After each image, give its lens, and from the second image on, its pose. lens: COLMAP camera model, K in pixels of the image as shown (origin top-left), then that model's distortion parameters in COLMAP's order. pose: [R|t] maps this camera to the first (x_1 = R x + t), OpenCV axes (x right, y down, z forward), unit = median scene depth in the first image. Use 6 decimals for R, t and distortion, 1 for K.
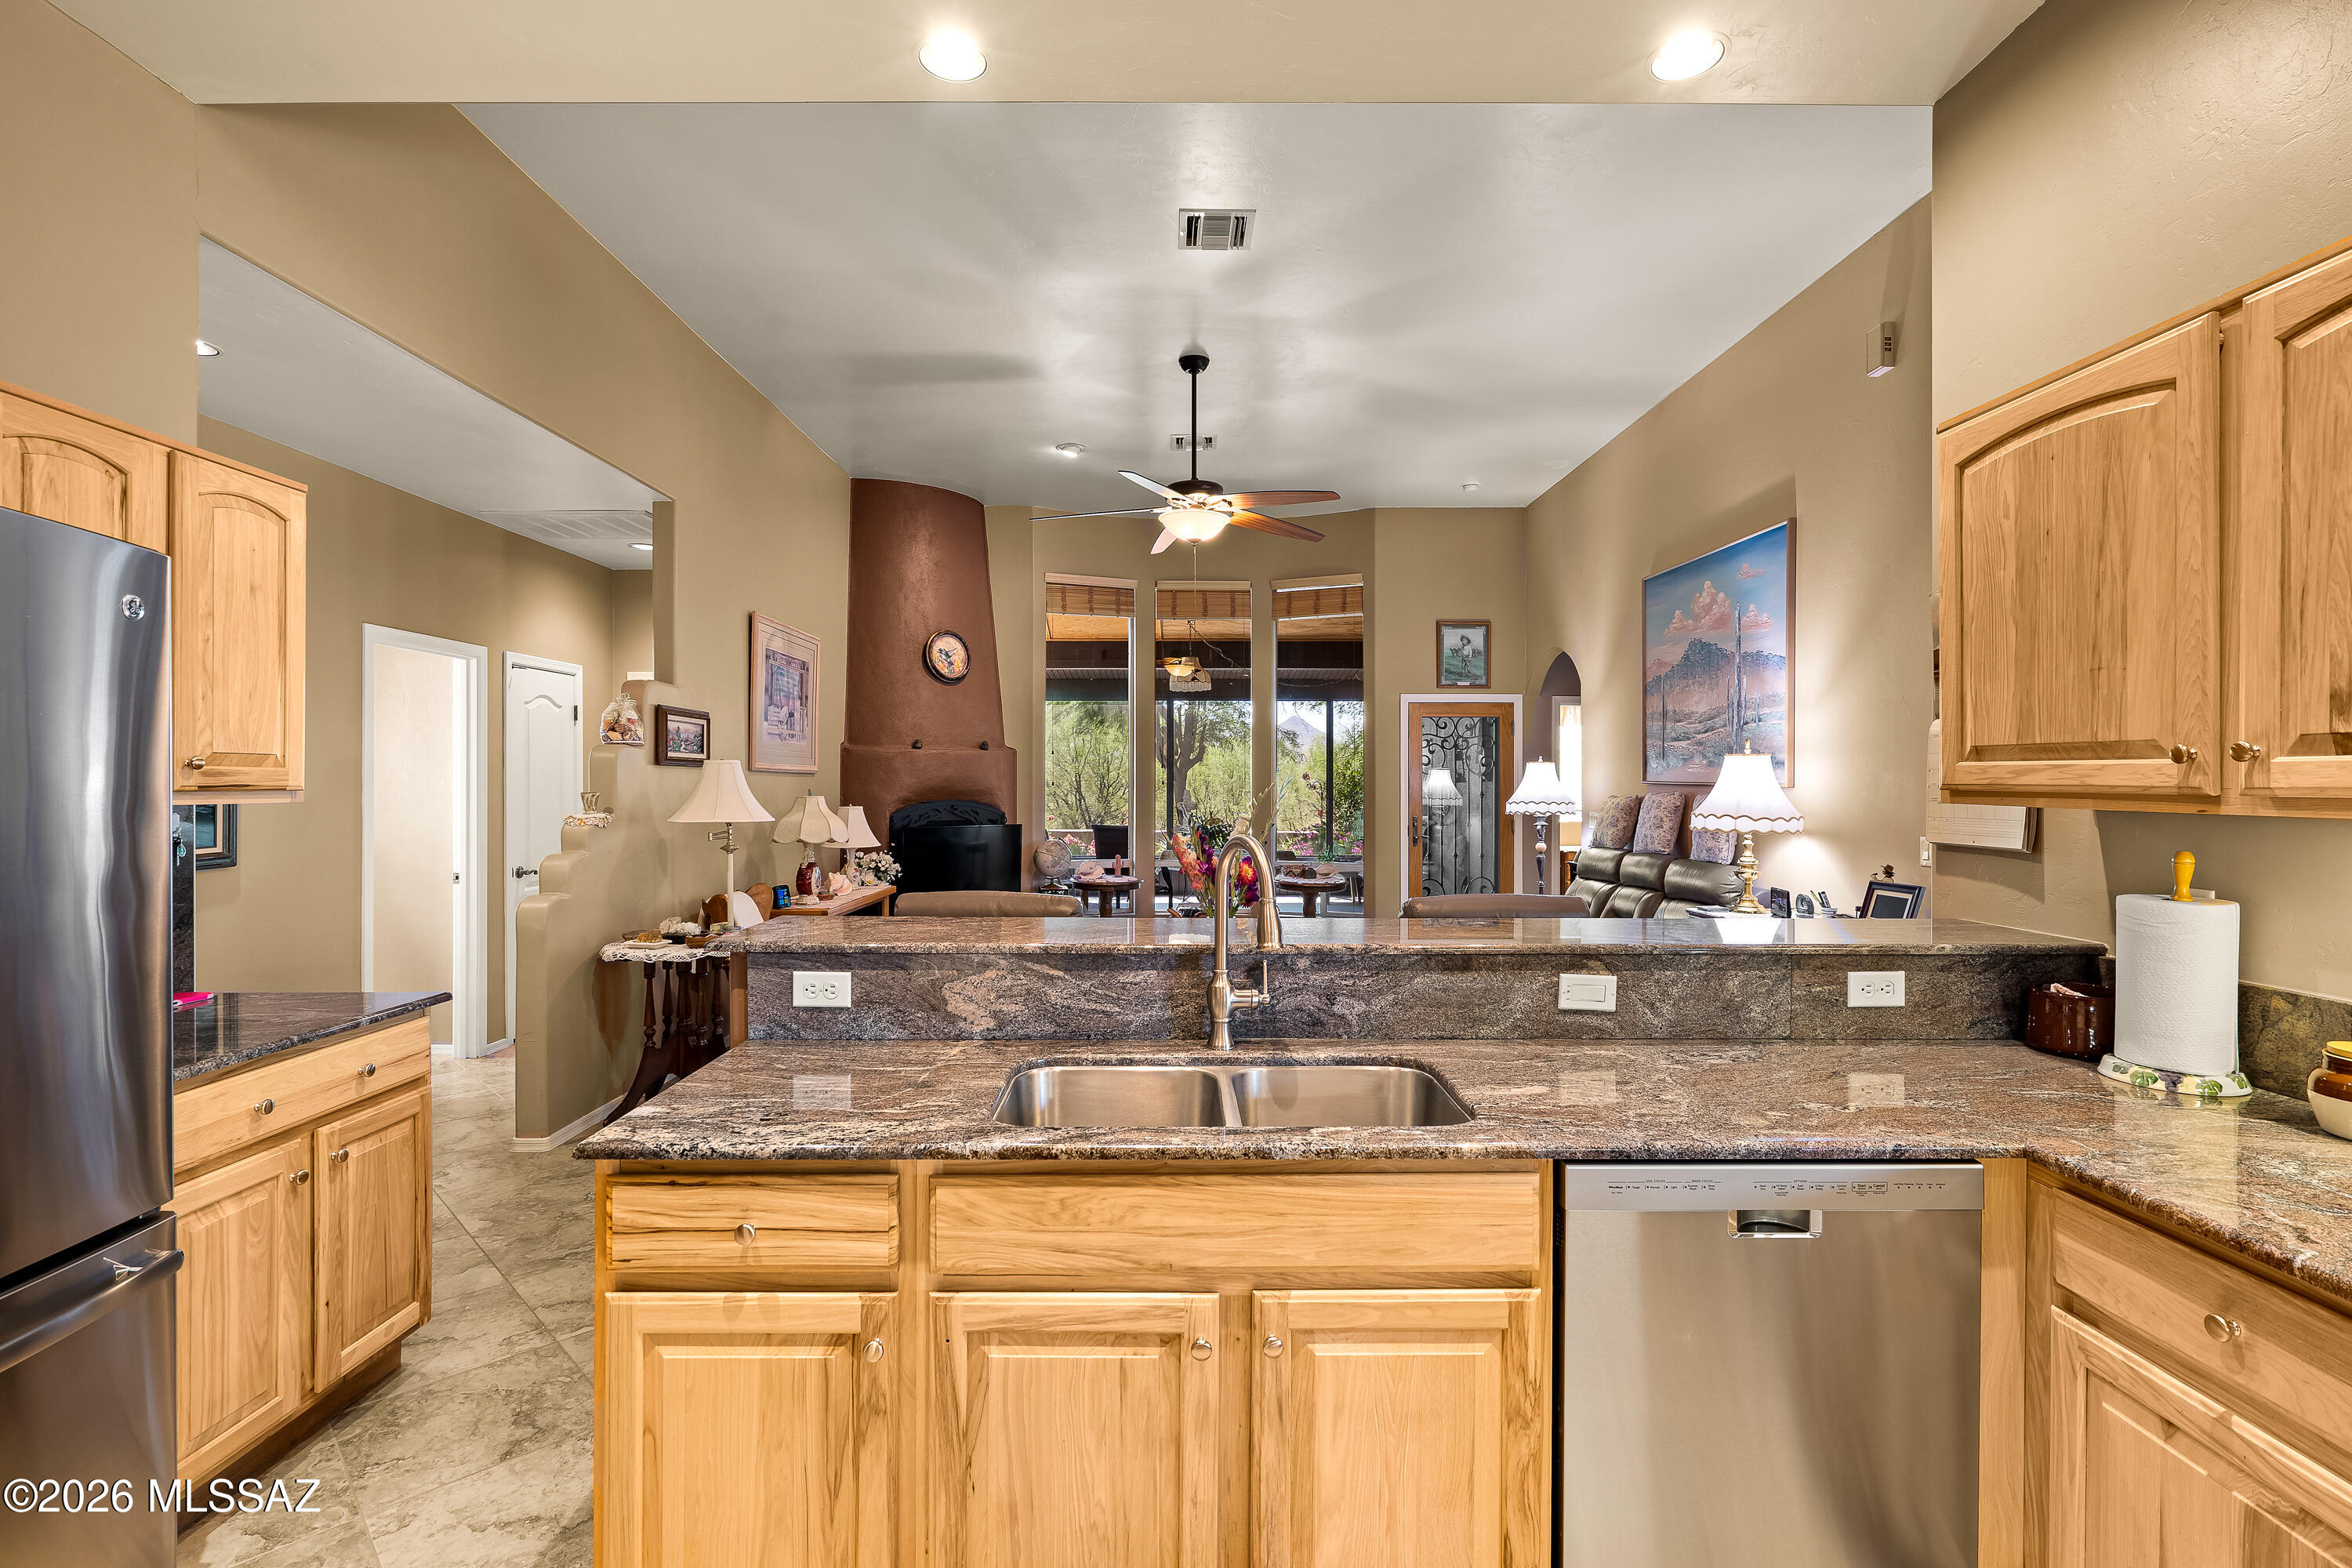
lens RADIAL K [[1074.6, 0, 1176.0], [0, 1074.6, 784.0], [0, 0, 1]] dist [-0.000457, 0.000015]
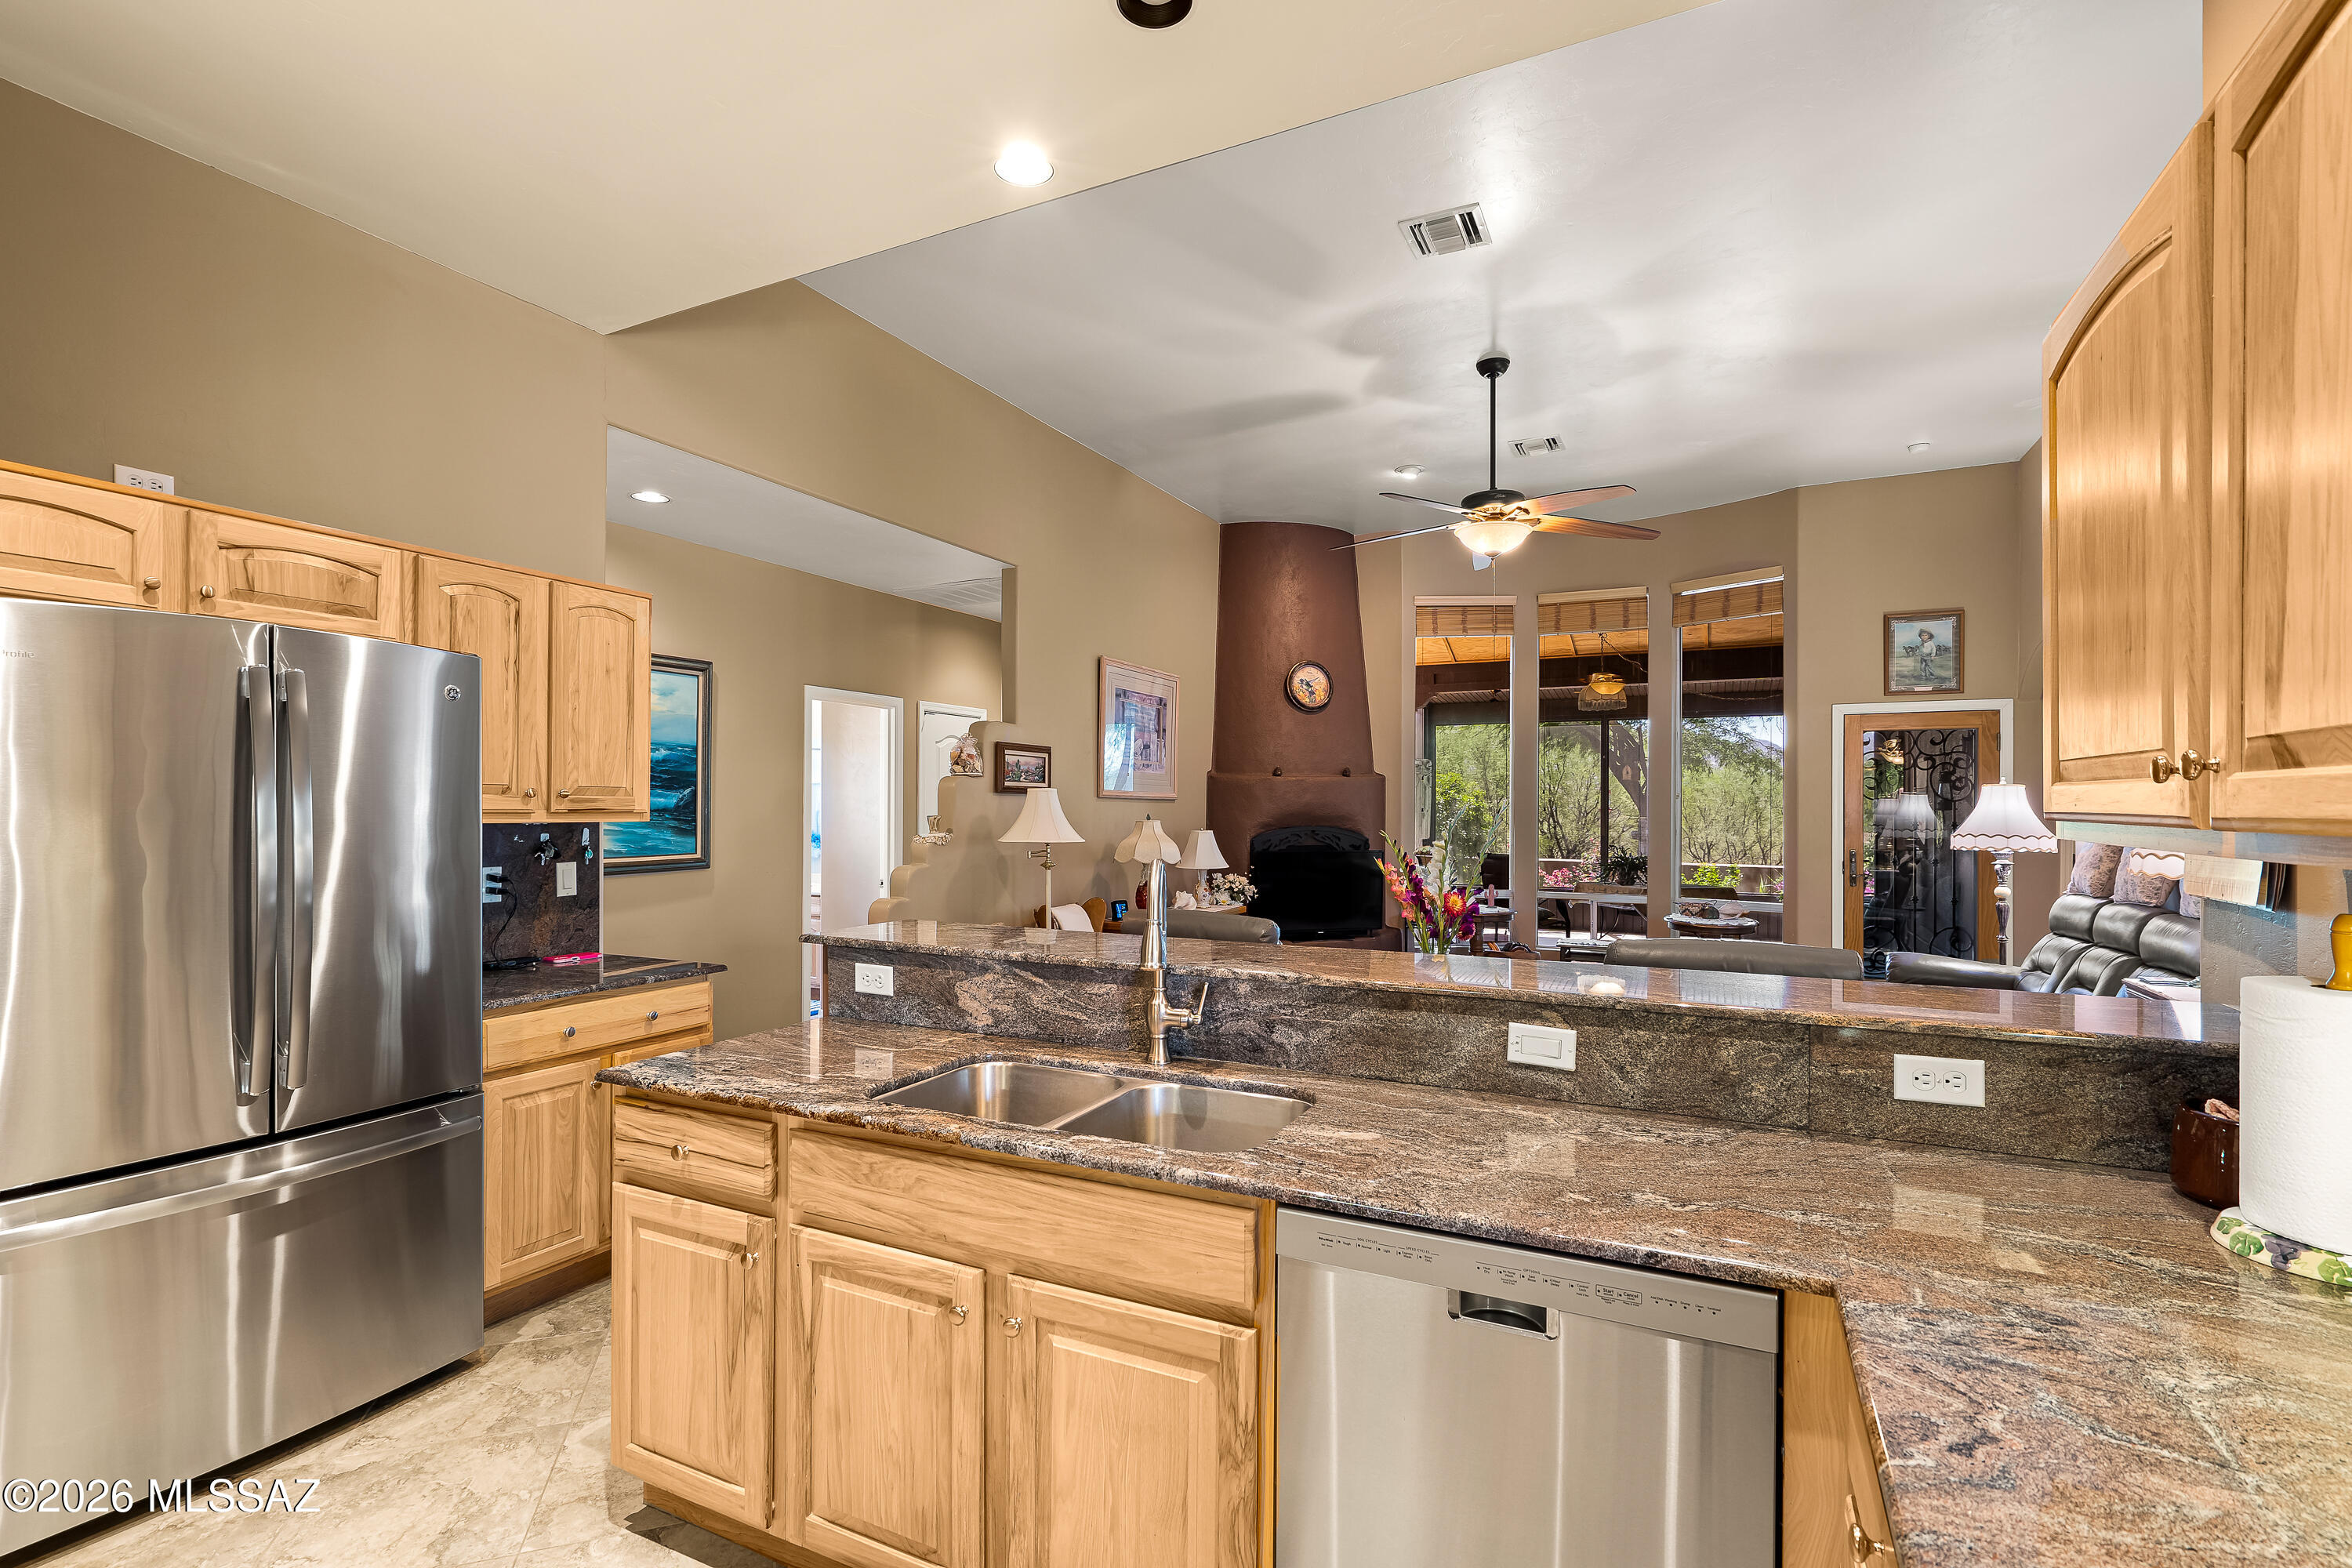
lens RADIAL K [[1077.2, 0, 1174.6], [0, 1077.2, 806.2], [0, 0, 1]] dist [-0.002552, 0.000897]
pose [[0.894002, 0.001569, -0.448059, 0.511171], [-0.003179, 0.999991, -0.002842, -0.000713], [0.448051, 0.003965, 0.893999, 0.068821]]
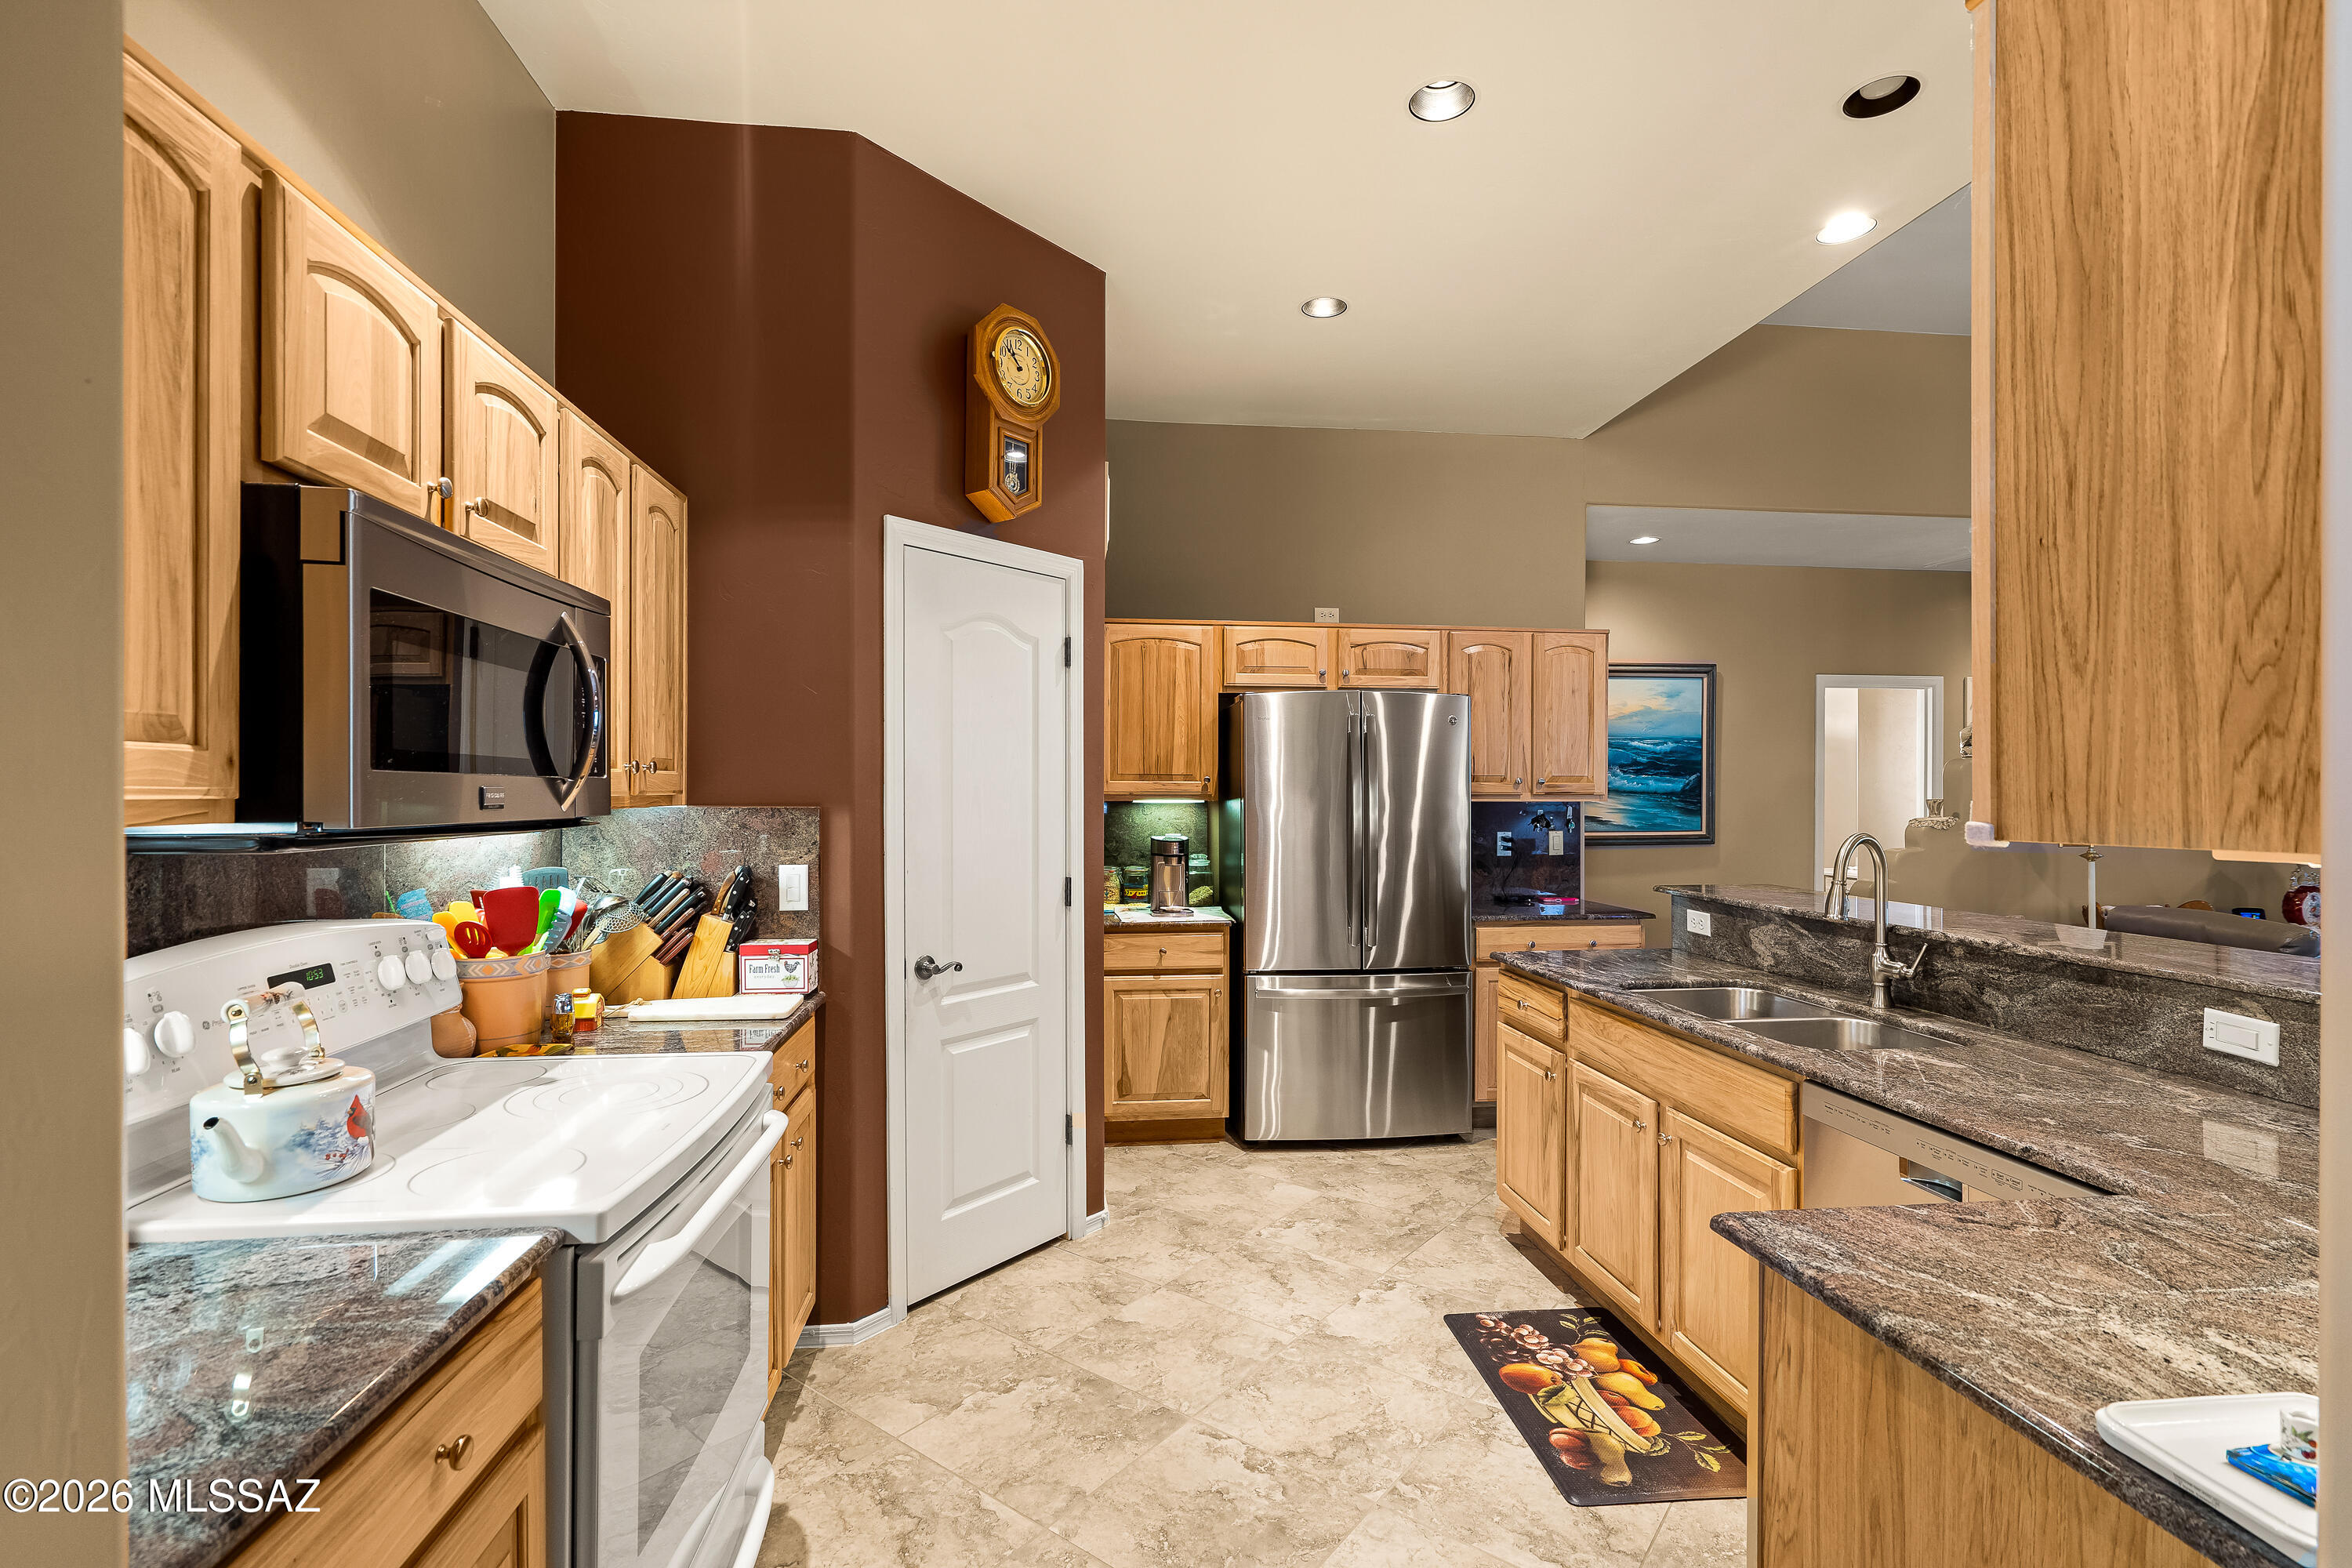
lens RADIAL K [[1080.4, 0, 1170.0], [0, 1080.4, 791.7], [0, 0, 1]] dist [0.000000, 0.000024]
pose [[0.112761, 0.001483, -0.993621, 1.144641], [-0.002643, 0.999996, 0.001192, 0.000416], [0.993619, 0.002492, 0.112764, 0.054594]]
